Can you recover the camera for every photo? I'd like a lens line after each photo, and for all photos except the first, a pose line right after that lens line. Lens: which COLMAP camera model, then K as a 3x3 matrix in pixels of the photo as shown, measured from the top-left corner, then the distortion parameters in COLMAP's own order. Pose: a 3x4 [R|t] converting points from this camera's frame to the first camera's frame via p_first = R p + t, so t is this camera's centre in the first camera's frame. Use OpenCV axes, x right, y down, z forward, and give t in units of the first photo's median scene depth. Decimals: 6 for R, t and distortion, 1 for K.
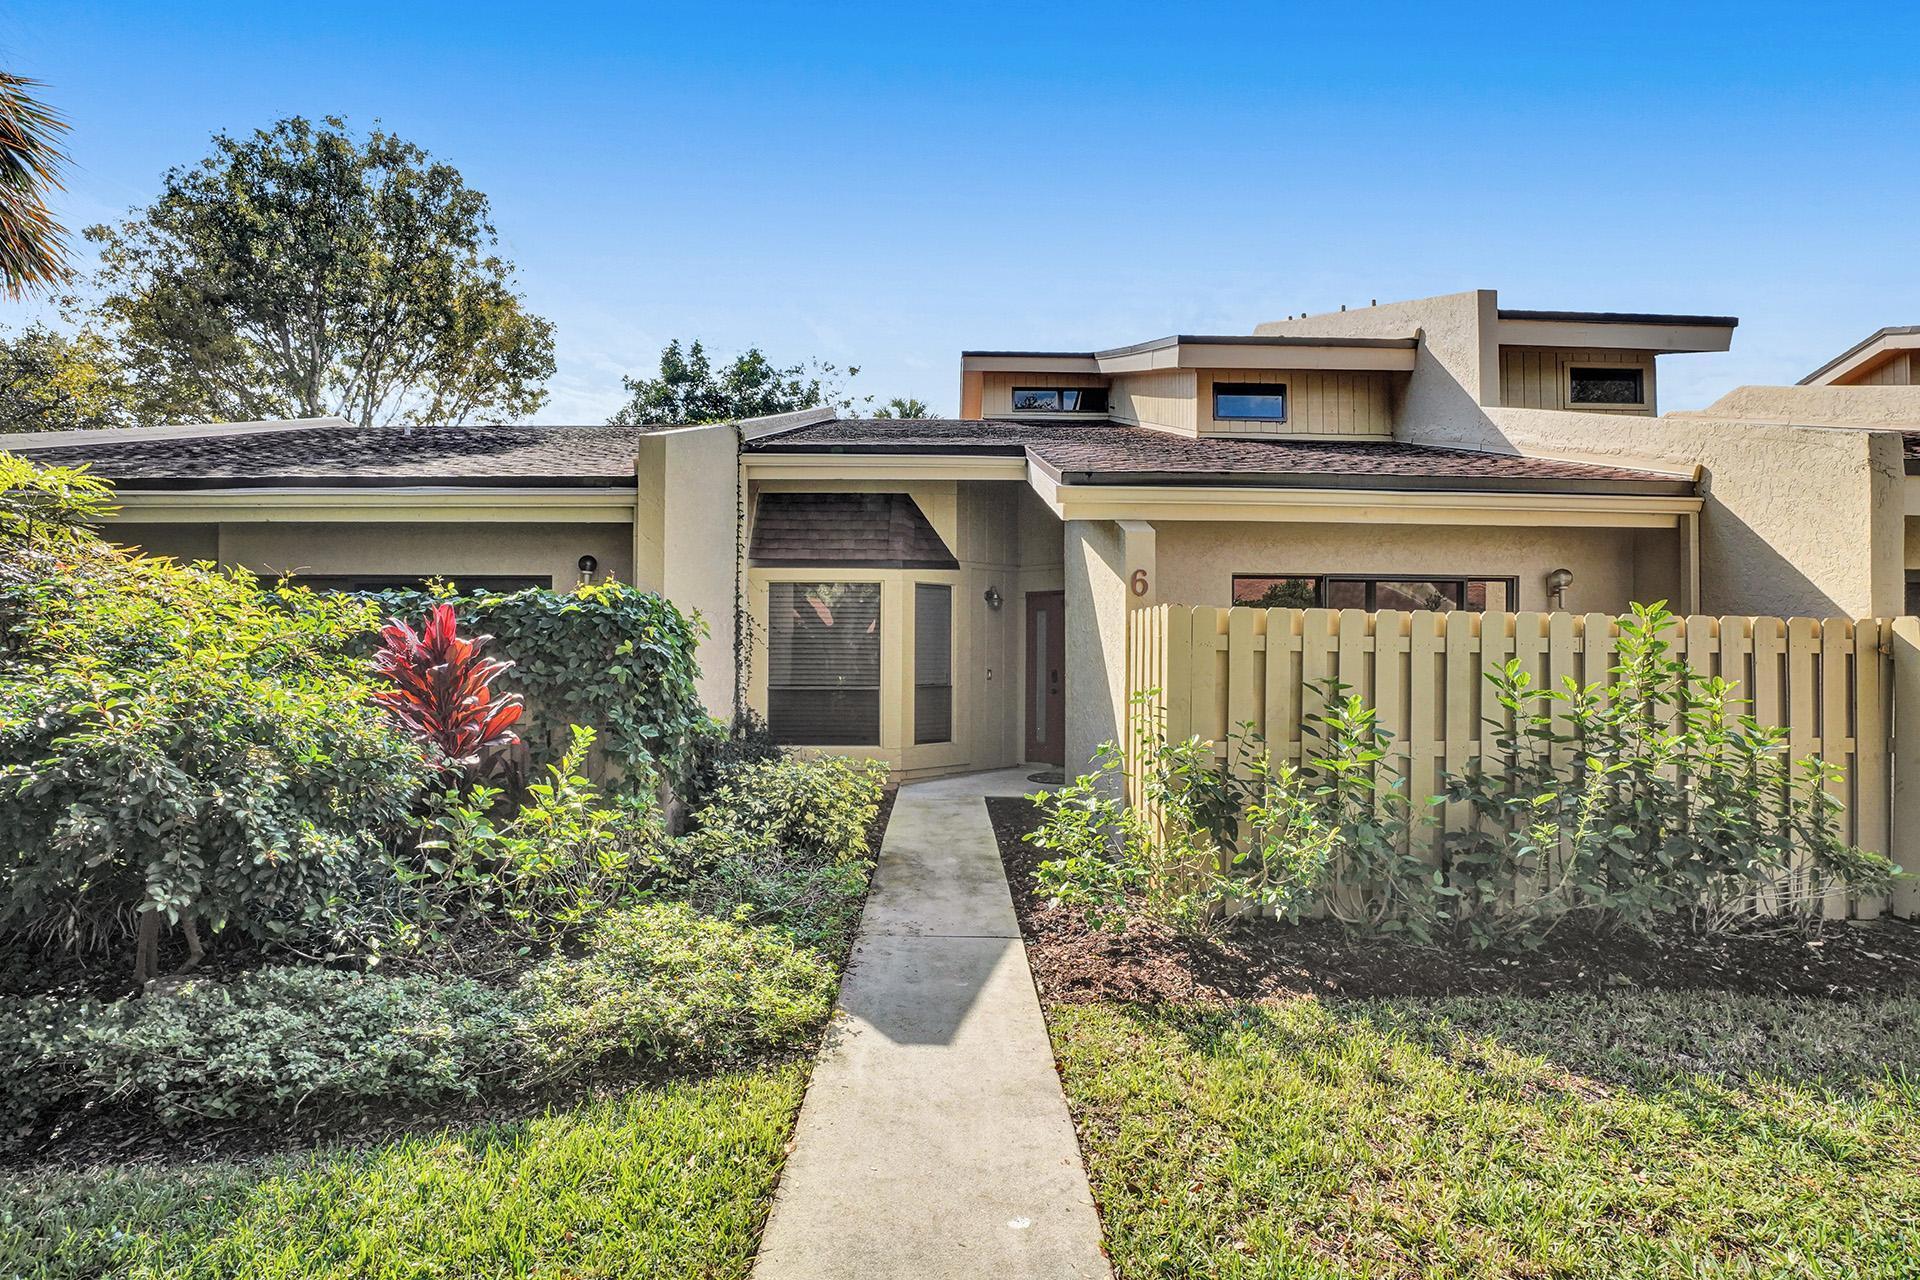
lens RADIAL K [[917.9, 0, 955.8], [0, 917.9, 642.3], [0, 0, 1]] dist [-0.068129, 0.025438]
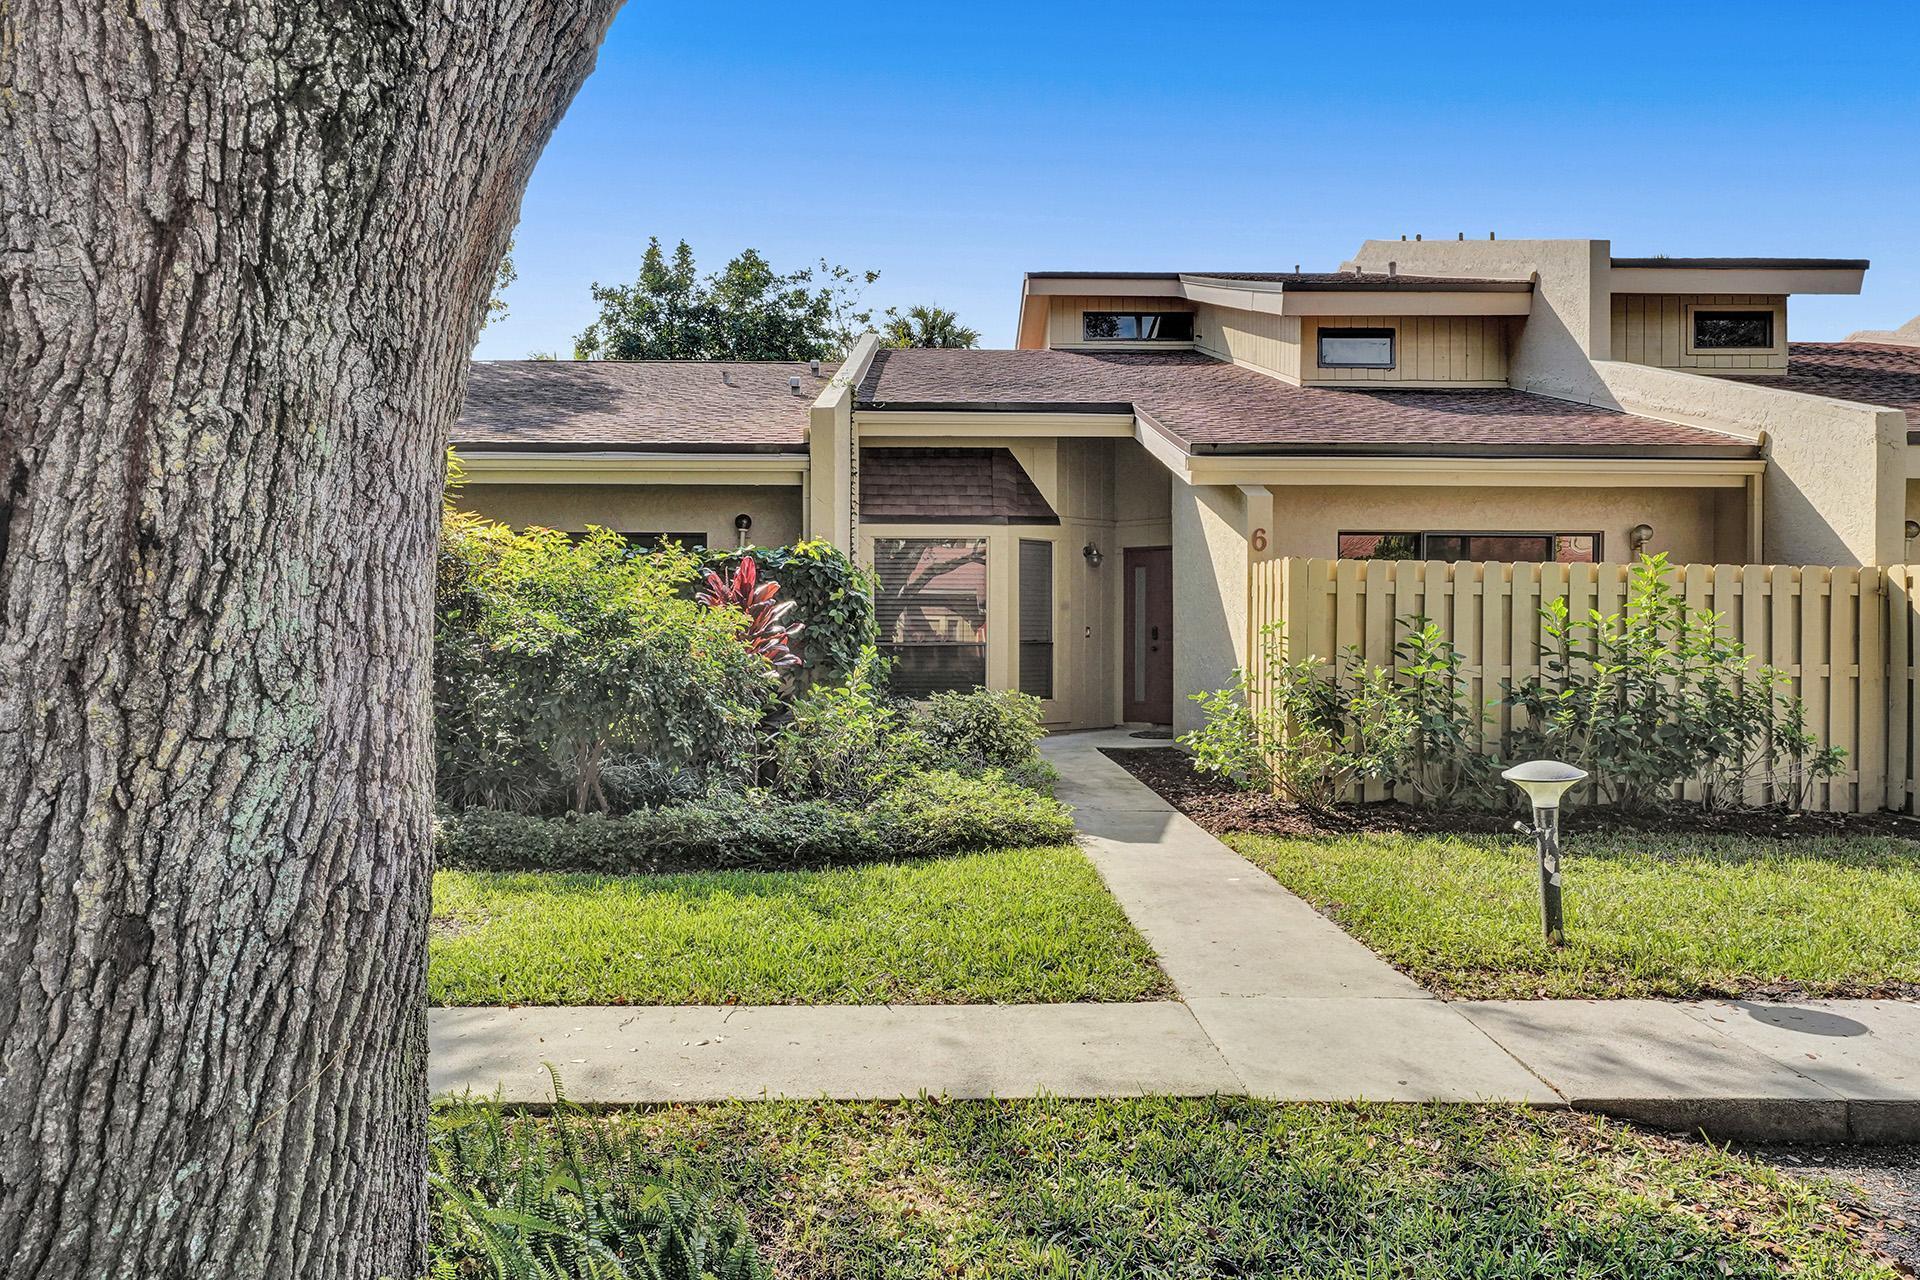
lens RADIAL K [[1292.3, 0, 961.0], [0, 1292.3, 626.2], [0, 0, 1]] dist [0.002241, 0.000473]
pose [[0.999887, -0.002802, 0.014771, -0.132221], [0.002721, 0.999981, 0.005534, 0.022859], [-0.014786, -0.005493, 0.999876, -0.417969]]
